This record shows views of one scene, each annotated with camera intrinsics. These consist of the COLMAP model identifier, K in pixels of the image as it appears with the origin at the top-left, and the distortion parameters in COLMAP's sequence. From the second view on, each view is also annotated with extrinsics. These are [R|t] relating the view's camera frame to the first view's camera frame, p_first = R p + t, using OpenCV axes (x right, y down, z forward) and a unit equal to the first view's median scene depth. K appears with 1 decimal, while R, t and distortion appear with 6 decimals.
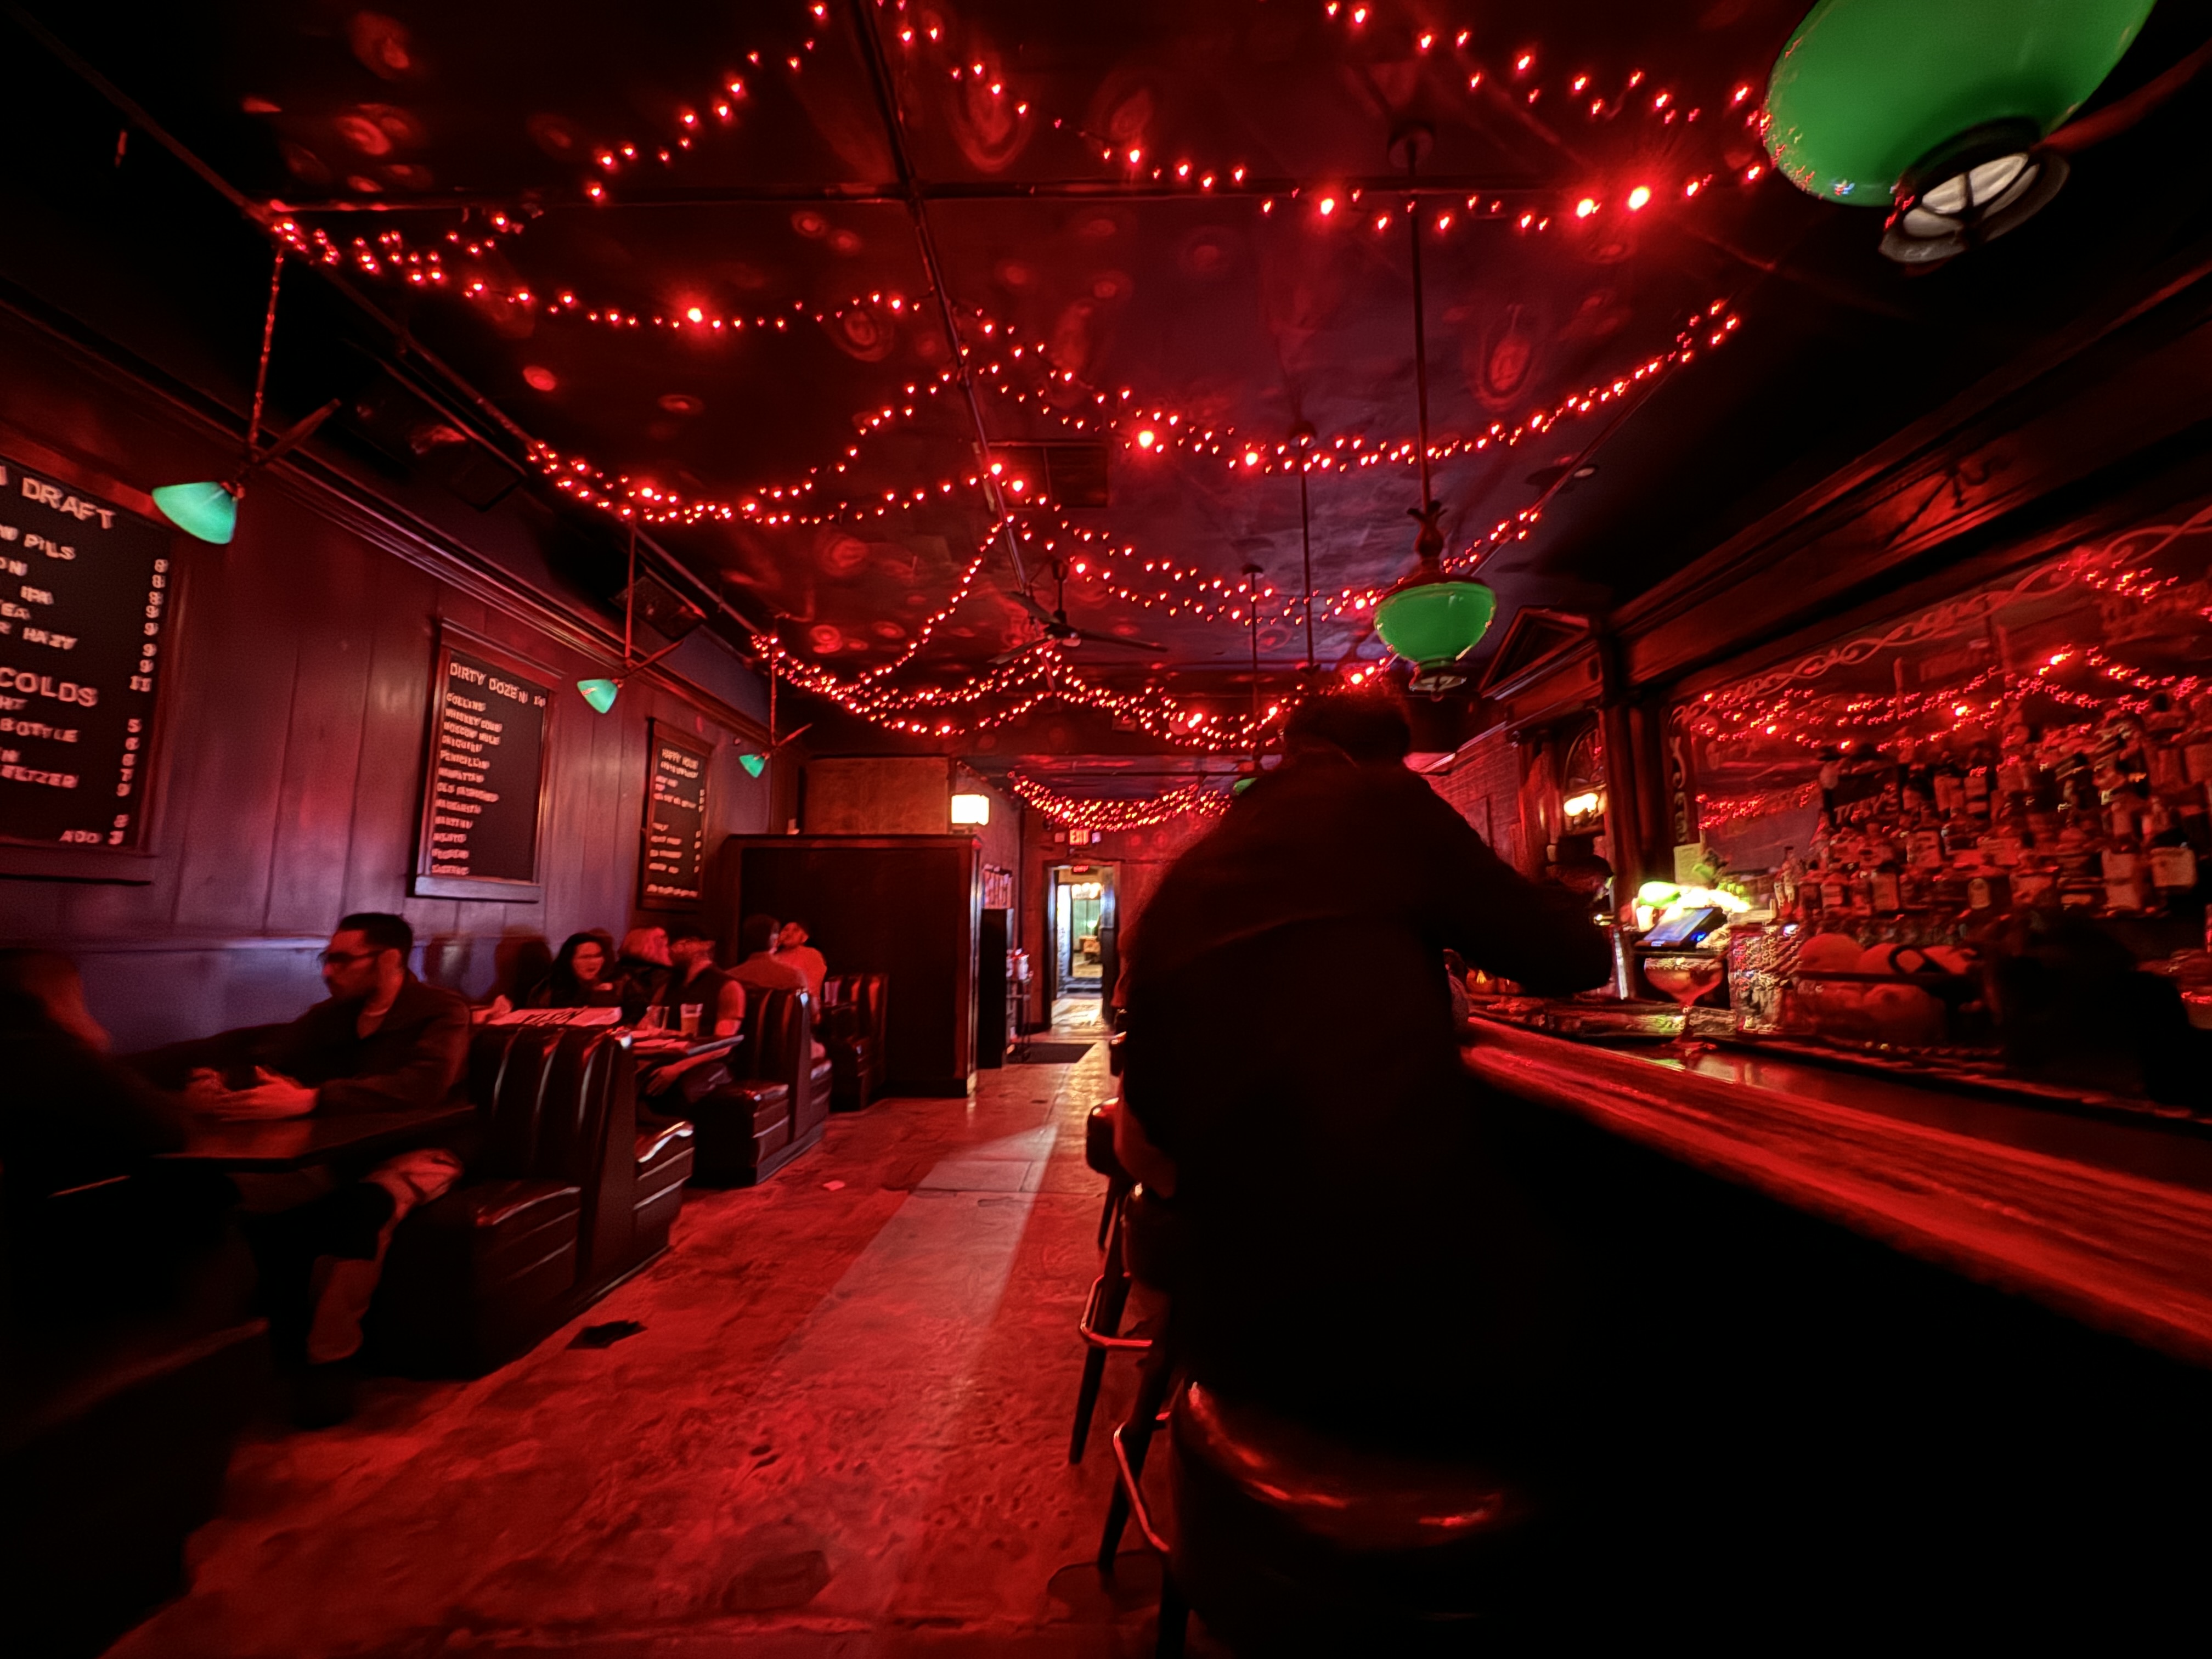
lens RADIAL K [[880.2, 0, 1106.0], [0, 880.2, 829.5], [0, 0, 1]] dist [-0.001873, -0.000513]
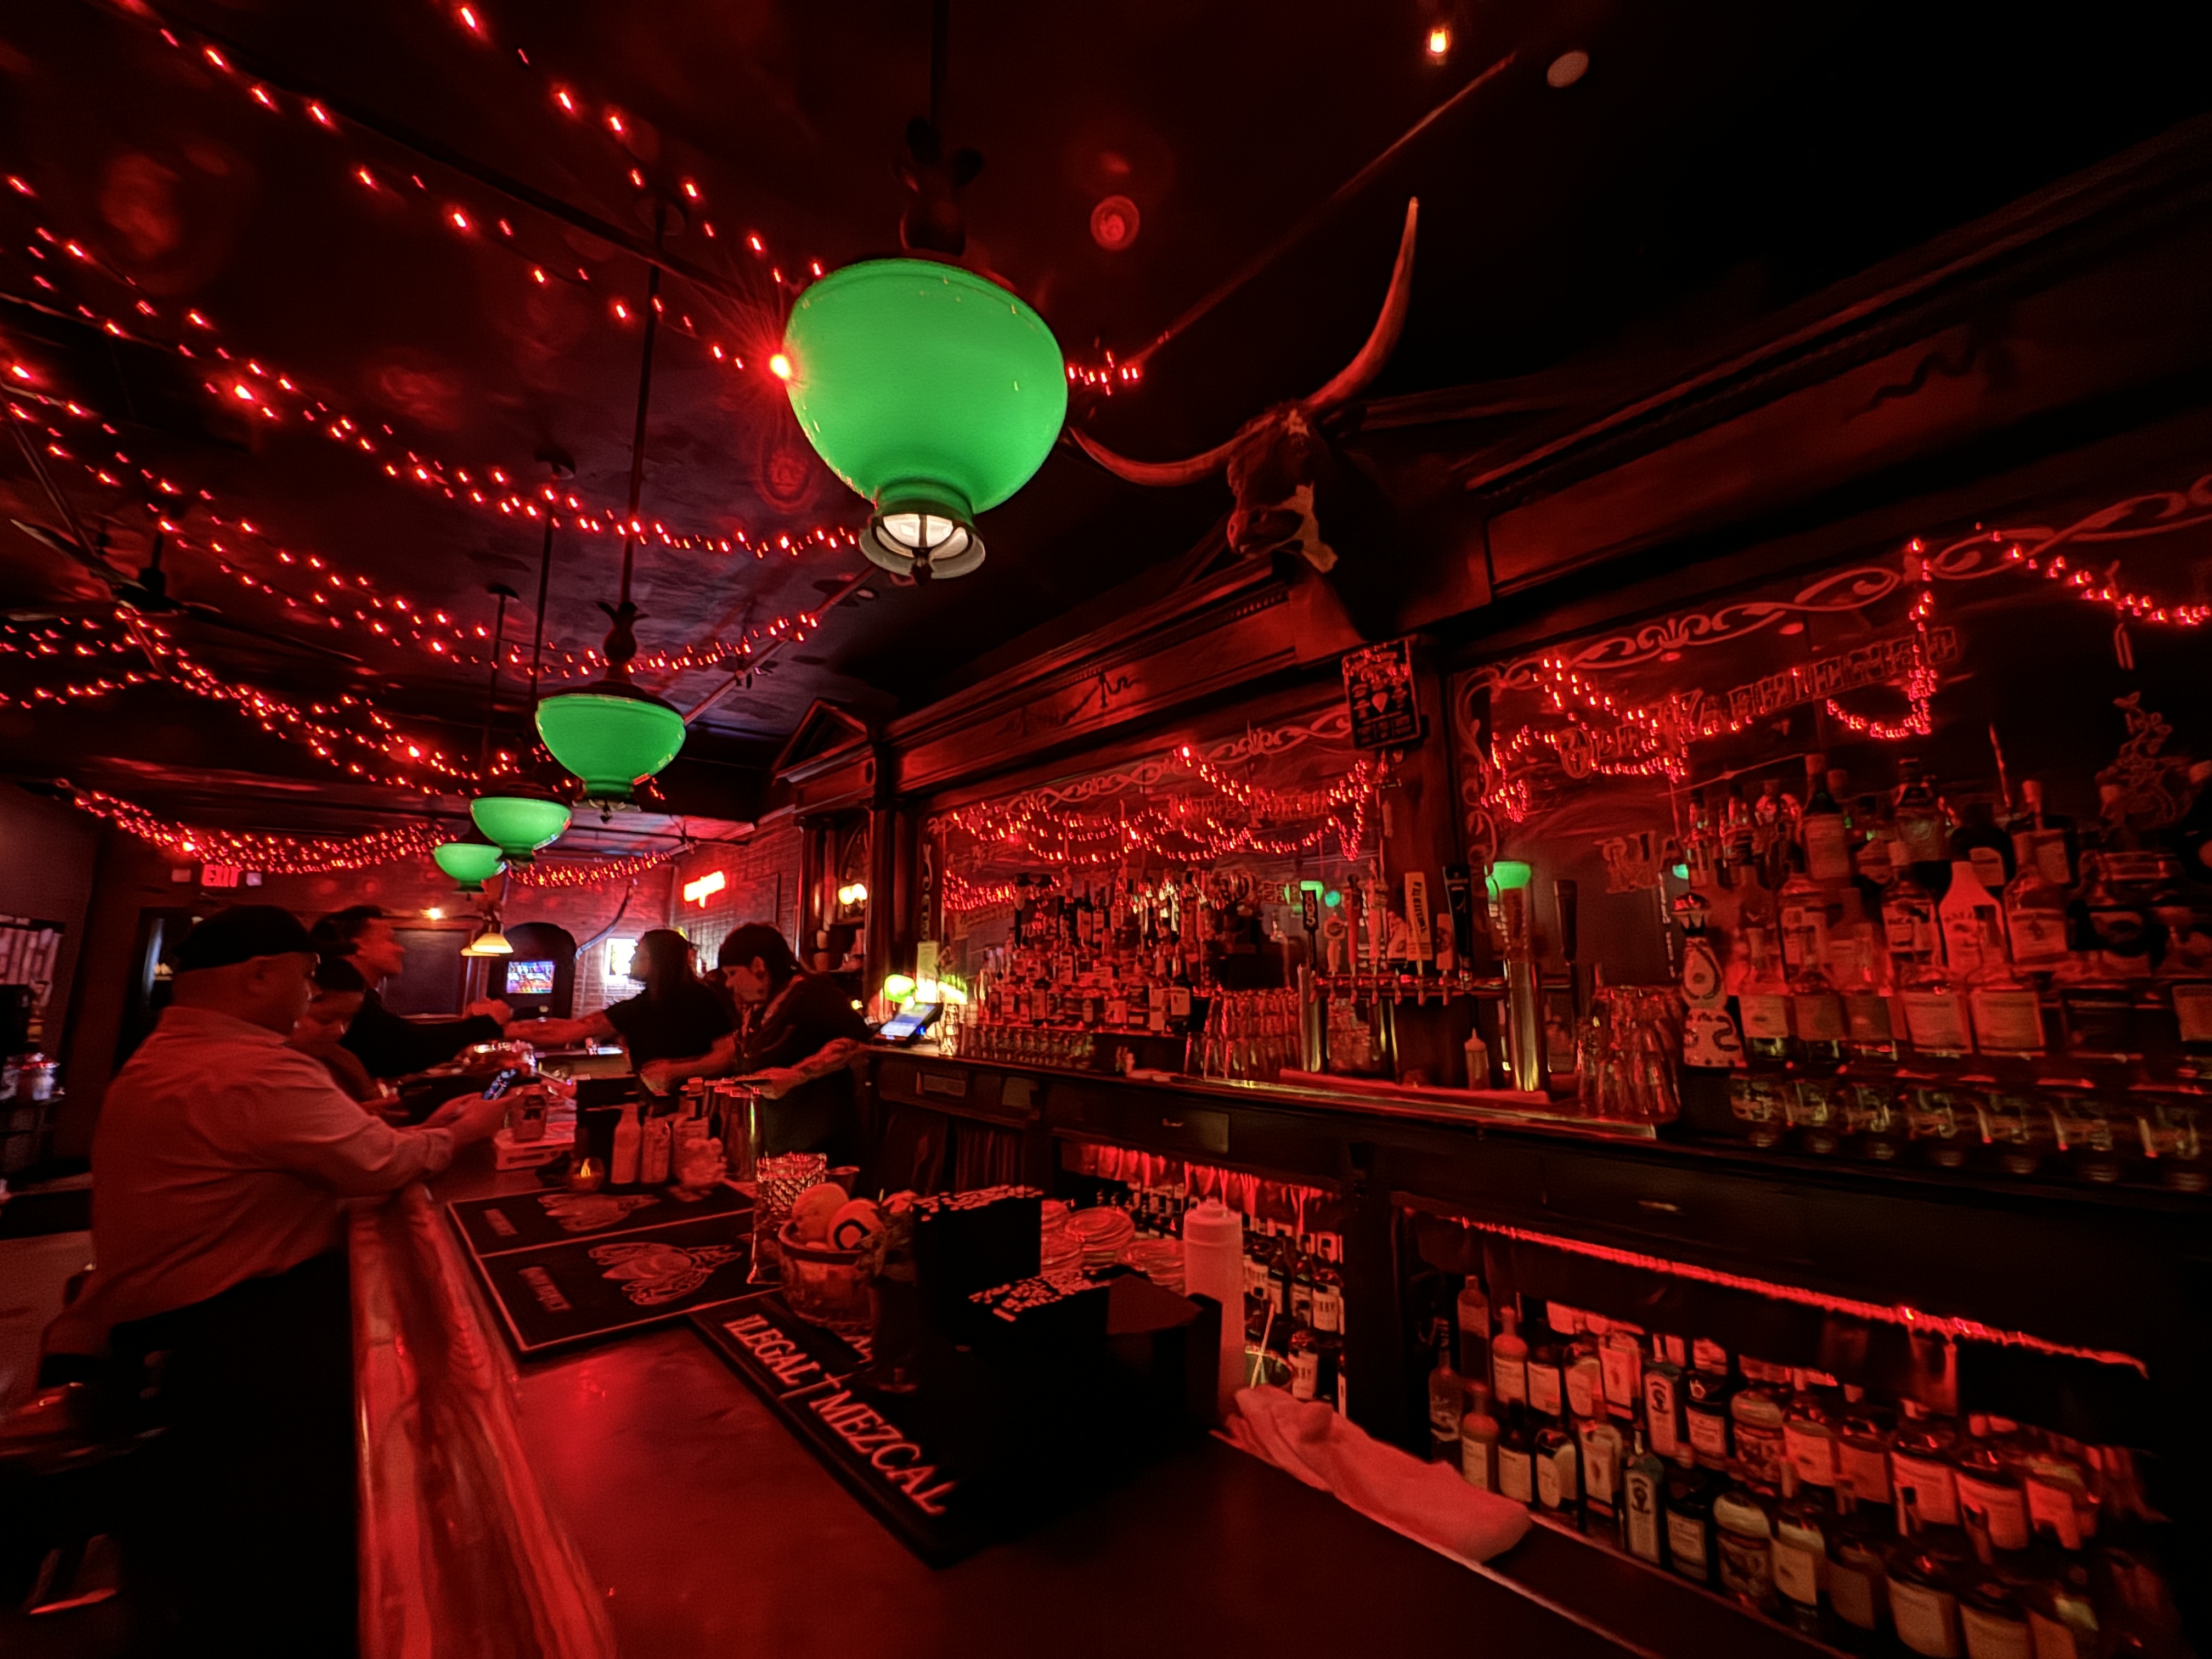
lens RADIAL K [[880.2, 0, 1106.0], [0, 880.2, 829.5], [0, 0, 1]] dist [-0.001873, -0.000513]
pose [[0.749649, 0.105081, 0.653441, 0.086531], [-0.069977, 0.994366, -0.079625, -0.052196], [-0.658126, 0.013965, 0.752778, 0.008065]]
